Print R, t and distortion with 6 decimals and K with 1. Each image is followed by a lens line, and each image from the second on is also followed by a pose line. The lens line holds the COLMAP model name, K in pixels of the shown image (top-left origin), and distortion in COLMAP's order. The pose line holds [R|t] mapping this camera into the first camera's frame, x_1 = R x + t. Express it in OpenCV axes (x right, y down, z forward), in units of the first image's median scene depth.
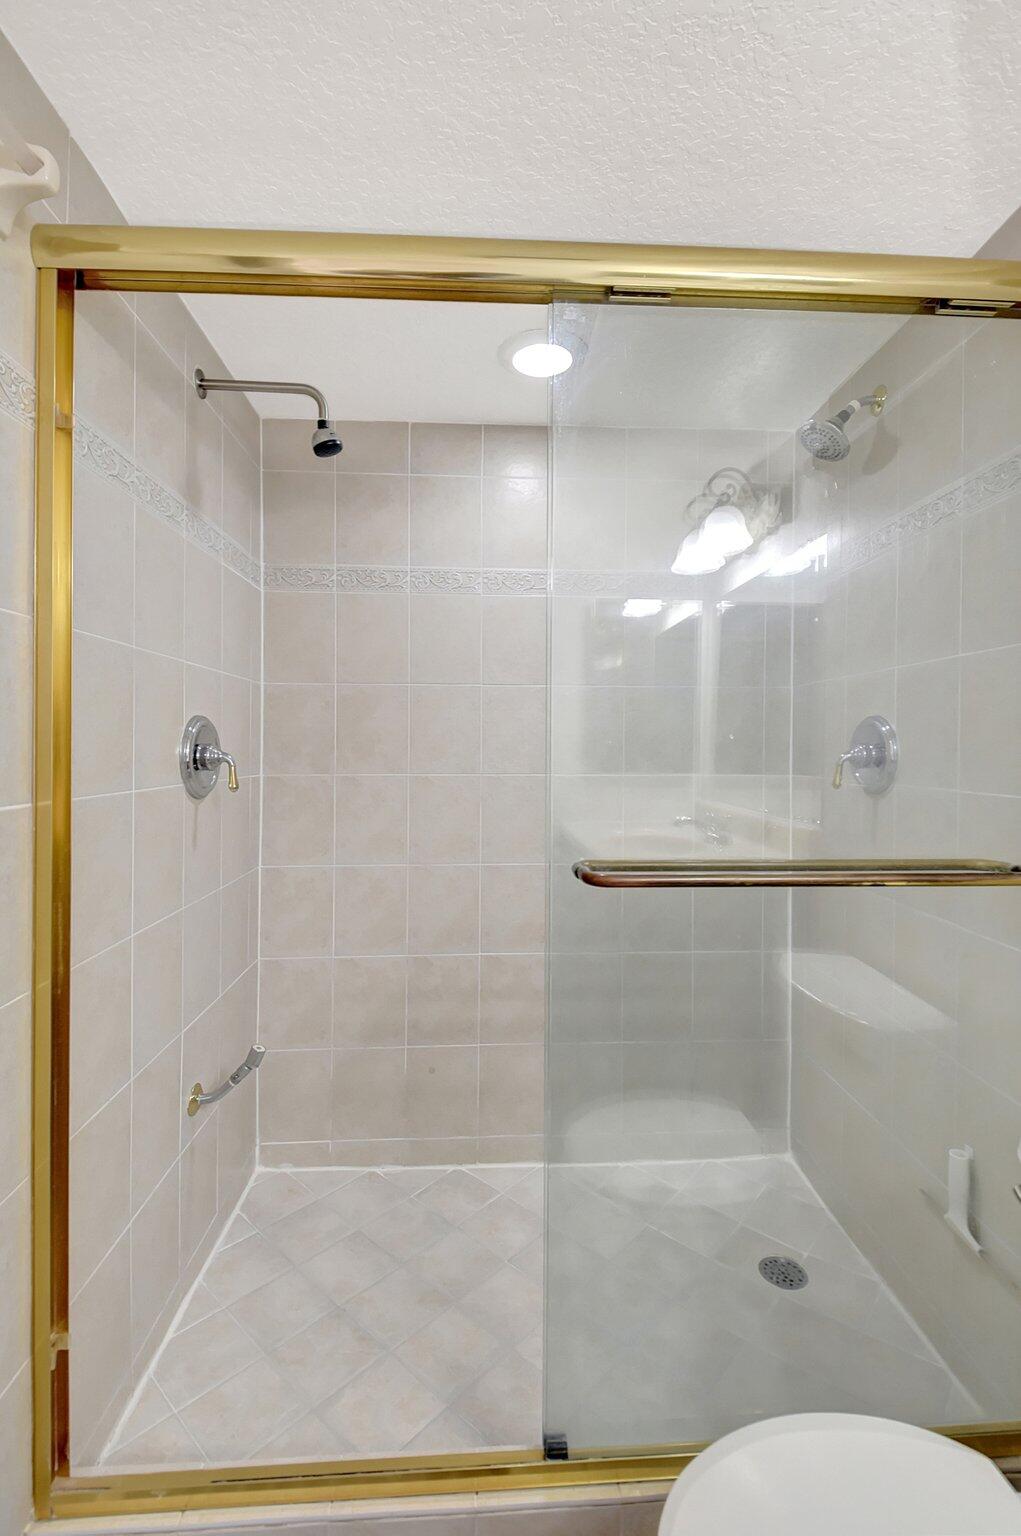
lens RADIAL K [[686.1, 0, 520.5], [0, 686.1, 760.4], [0, 0, 1]] dist [0.038898, -0.026794]
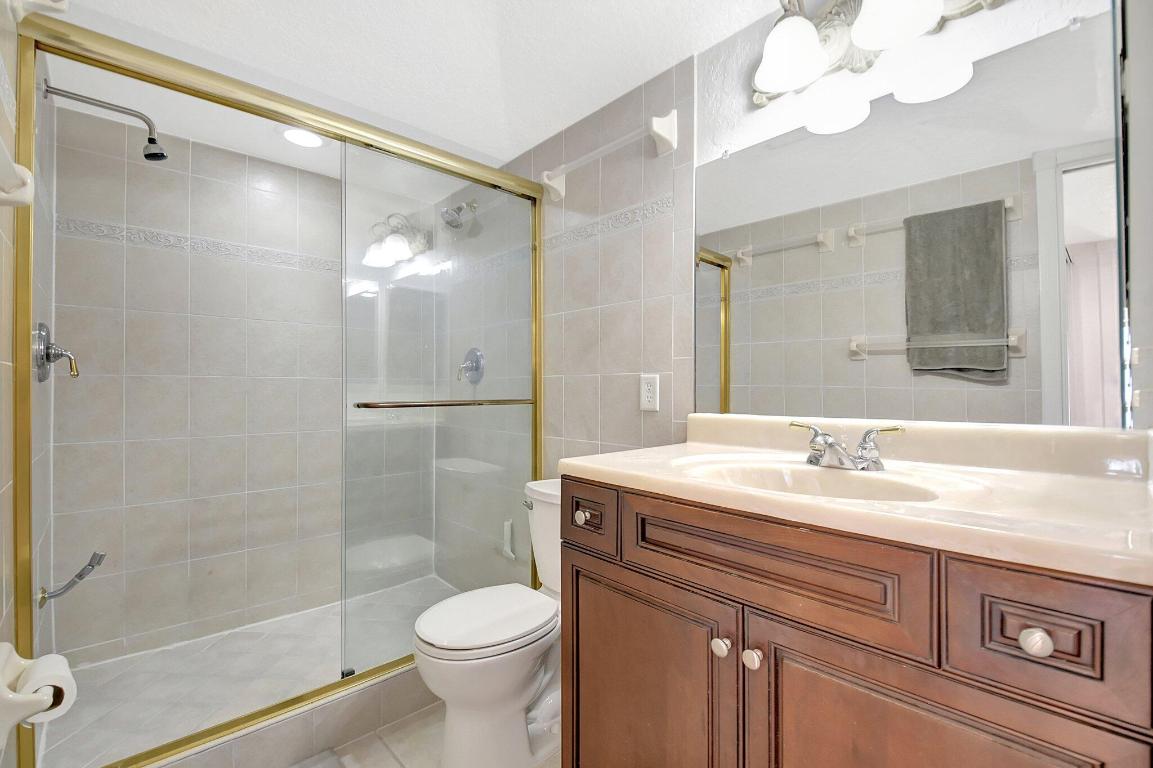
lens RADIAL K [[513.5, 0, 559.6], [0, 513.5, 384.5], [0, 0, 1]] dist [0.034969, -0.026946]
pose [[0.787748, 0.005841, 0.615970, -0.272643], [0.012525, 0.999596, -0.025497, 0.094421], [-0.615870, 0.027800, 0.787357, -0.438022]]
